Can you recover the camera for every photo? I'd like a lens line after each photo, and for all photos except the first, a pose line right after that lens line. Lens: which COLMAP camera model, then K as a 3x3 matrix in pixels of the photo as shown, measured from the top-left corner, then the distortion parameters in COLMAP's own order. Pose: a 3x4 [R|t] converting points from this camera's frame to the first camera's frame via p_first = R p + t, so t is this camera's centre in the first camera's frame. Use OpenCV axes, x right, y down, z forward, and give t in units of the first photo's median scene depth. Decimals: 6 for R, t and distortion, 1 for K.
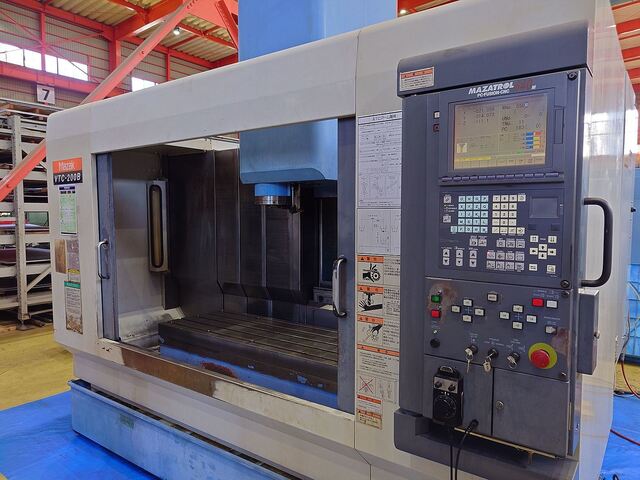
lens RADIAL K [[457.0, 0, 319.6], [0, 457.0, 242.8], [0, 0, 1]] dist [-0.003744, -0.000091]
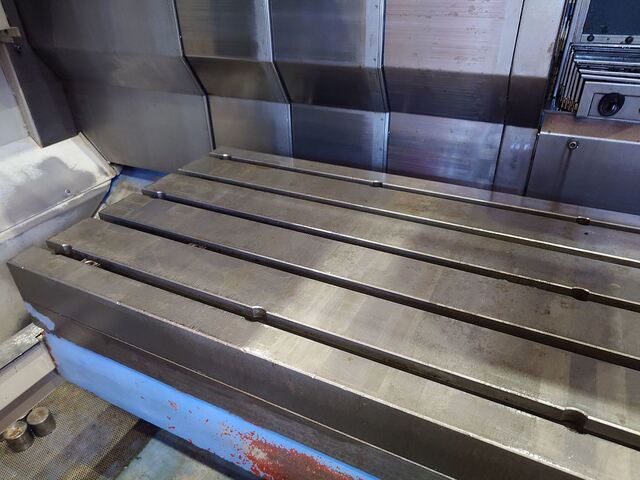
lens RADIAL K [[457.0, 0, 319.6], [0, 457.0, 242.8], [0, 0, 1]] dist [-0.003744, -0.000091]
pose [[0.985251, -0.107313, 0.133282, -0.208241], [0.032236, 0.881361, 0.471342, 0.057880], [-0.168050, -0.460094, 0.871822, 0.718854]]
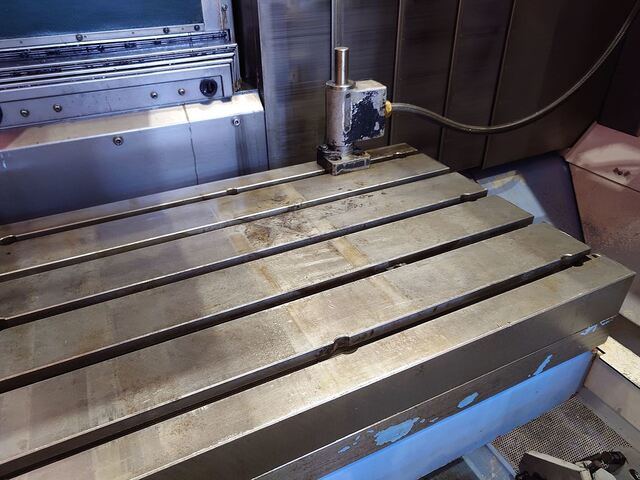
lens RADIAL K [[471.0, 0, 313.6], [0, 471.0, 239.6], [0, 0, 1]] dist [-0.008200, -0.000570]
pose [[0.468895, -0.477067, 0.743333, -0.139444], [0.070481, 0.859111, 0.506913, 0.058350], [-0.880437, -0.185298, 0.436458, 0.676395]]
